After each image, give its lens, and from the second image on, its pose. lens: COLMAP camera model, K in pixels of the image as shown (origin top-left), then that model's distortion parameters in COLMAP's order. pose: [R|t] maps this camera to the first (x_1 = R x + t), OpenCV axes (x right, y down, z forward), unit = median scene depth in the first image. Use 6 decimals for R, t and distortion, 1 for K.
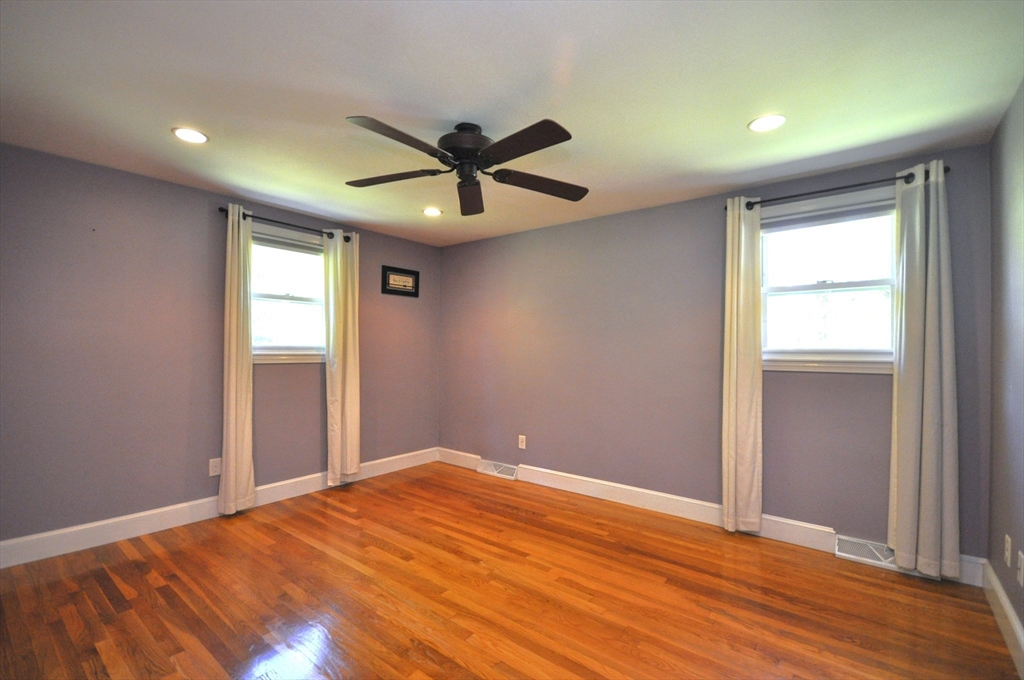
lens RADIAL K [[454.6, 0, 511.3], [0, 454.6, 348.6], [0, 0, 1]] dist [0.006249, -0.013428]
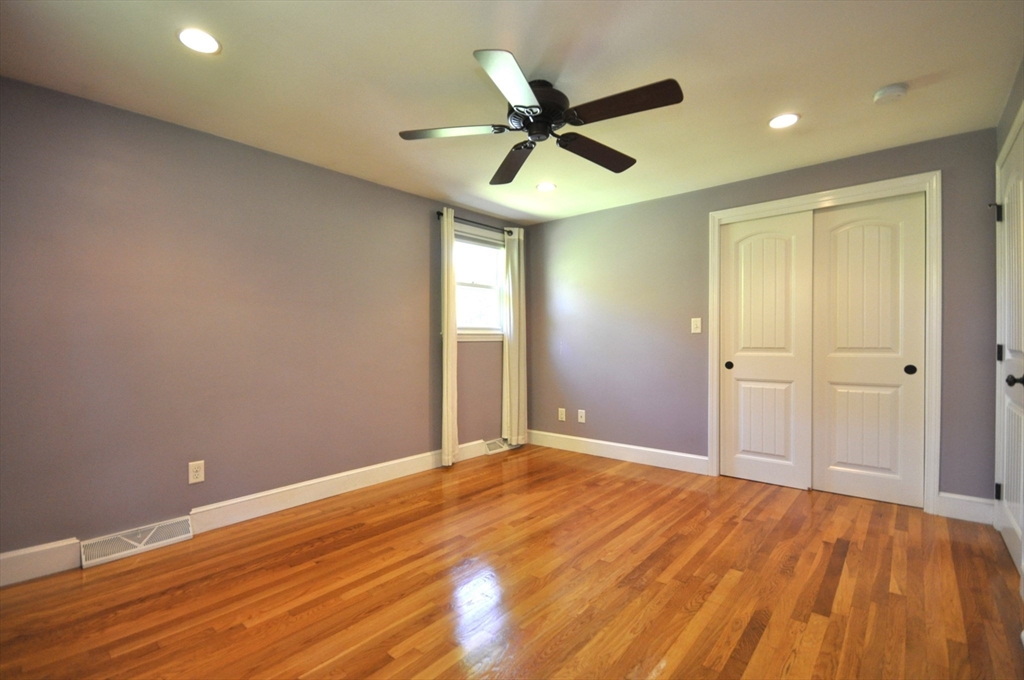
lens RADIAL K [[454.6, 0, 511.3], [0, 454.6, 348.6], [0, 0, 1]] dist [0.006249, -0.013428]
pose [[0.061871, -0.036967, 0.997399, -0.816084], [0.008805, 0.999295, 0.036491, 0.018943], [-0.998045, 0.006524, 0.062153, 0.746986]]
